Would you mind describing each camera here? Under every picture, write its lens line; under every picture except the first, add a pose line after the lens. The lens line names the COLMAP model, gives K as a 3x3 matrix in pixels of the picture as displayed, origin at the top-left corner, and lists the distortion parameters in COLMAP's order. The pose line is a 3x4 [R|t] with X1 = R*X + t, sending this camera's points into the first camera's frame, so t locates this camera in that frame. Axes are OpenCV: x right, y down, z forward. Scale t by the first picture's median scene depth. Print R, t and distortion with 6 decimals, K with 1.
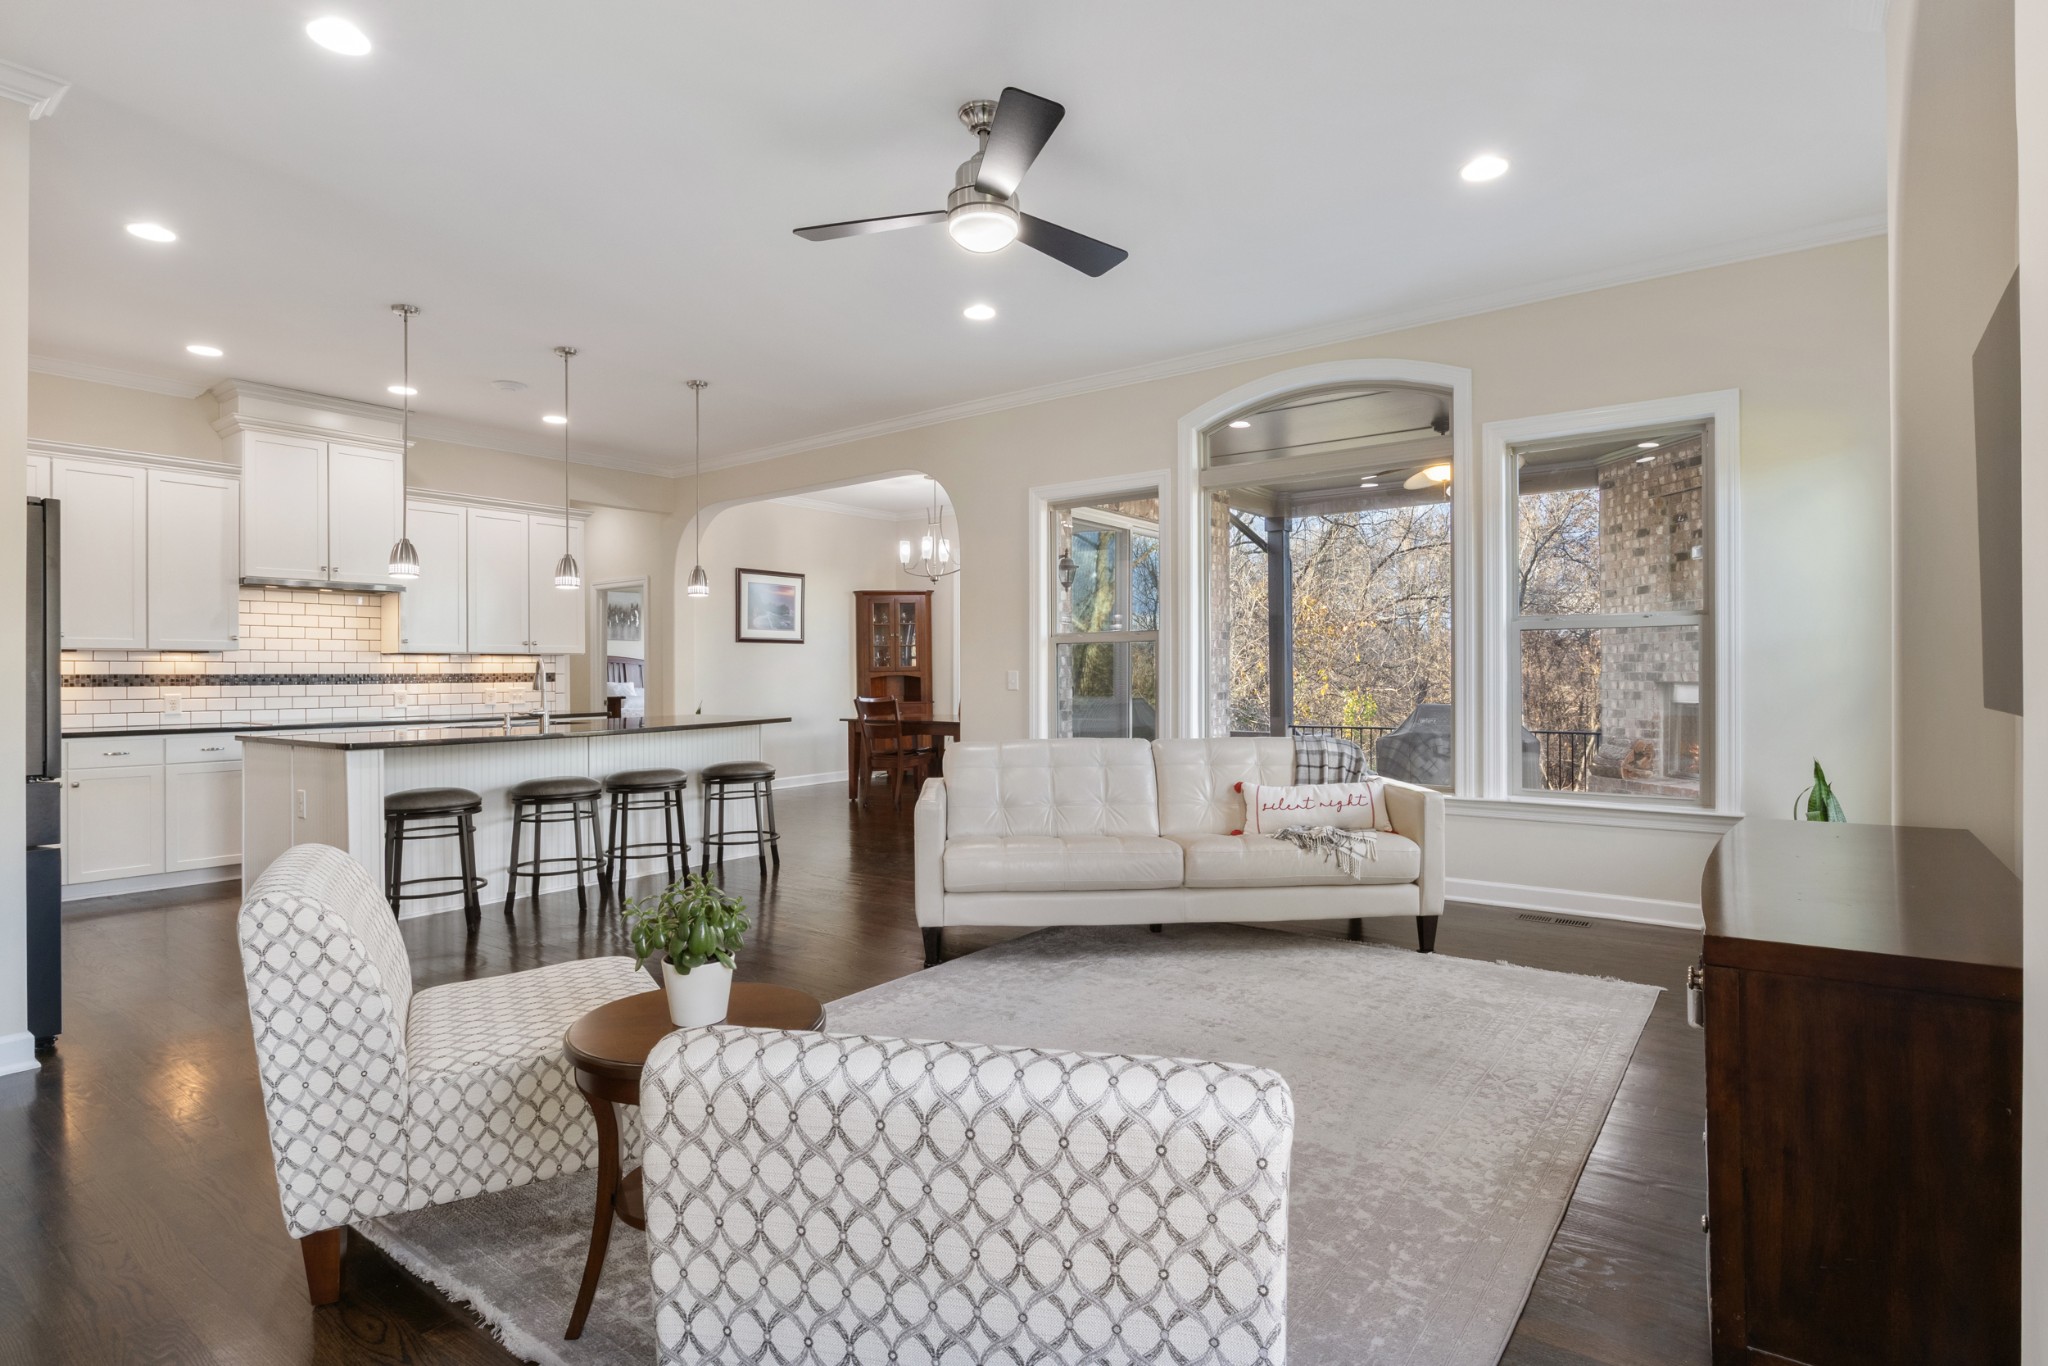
lens RADIAL K [[1033.1, 0, 1024.3], [0, 1033.1, 674.8], [0, 0, 1]] dist [-0.000423, -0.000076]
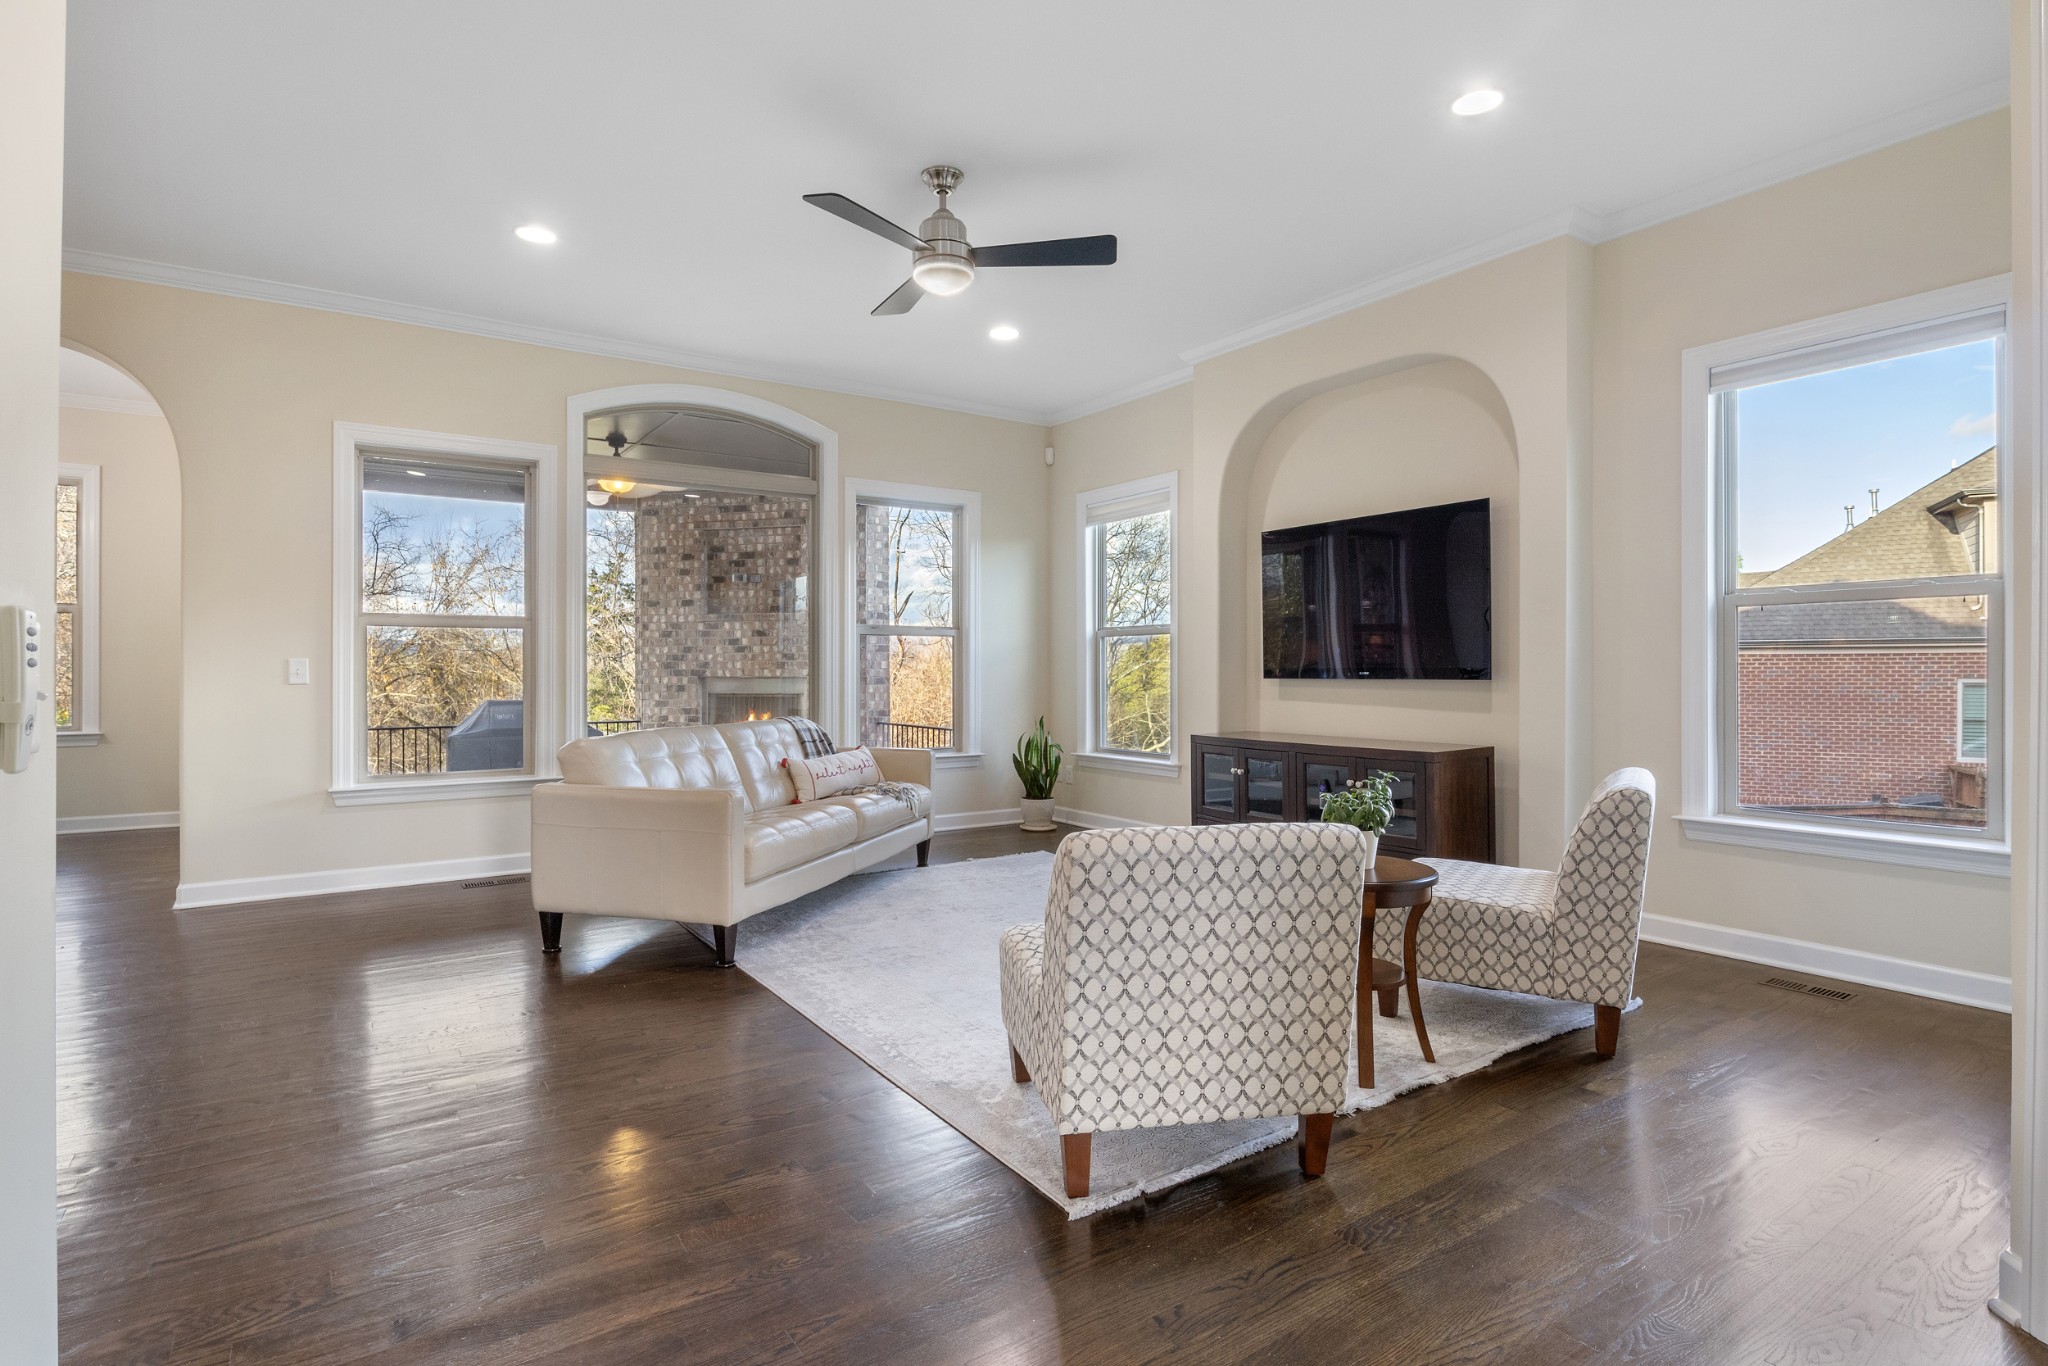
lens RADIAL K [[1033.1, 0, 1024.2], [0, 1033.1, 676.5], [0, 0, 1]] dist [-0.000423, -0.000076]
pose [[0.322717, 0.000691, 0.946495, -0.447120], [0.003359, 0.999993, -0.001875, 0.009824], [-0.946489, 0.003784, 0.322712, 0.218801]]
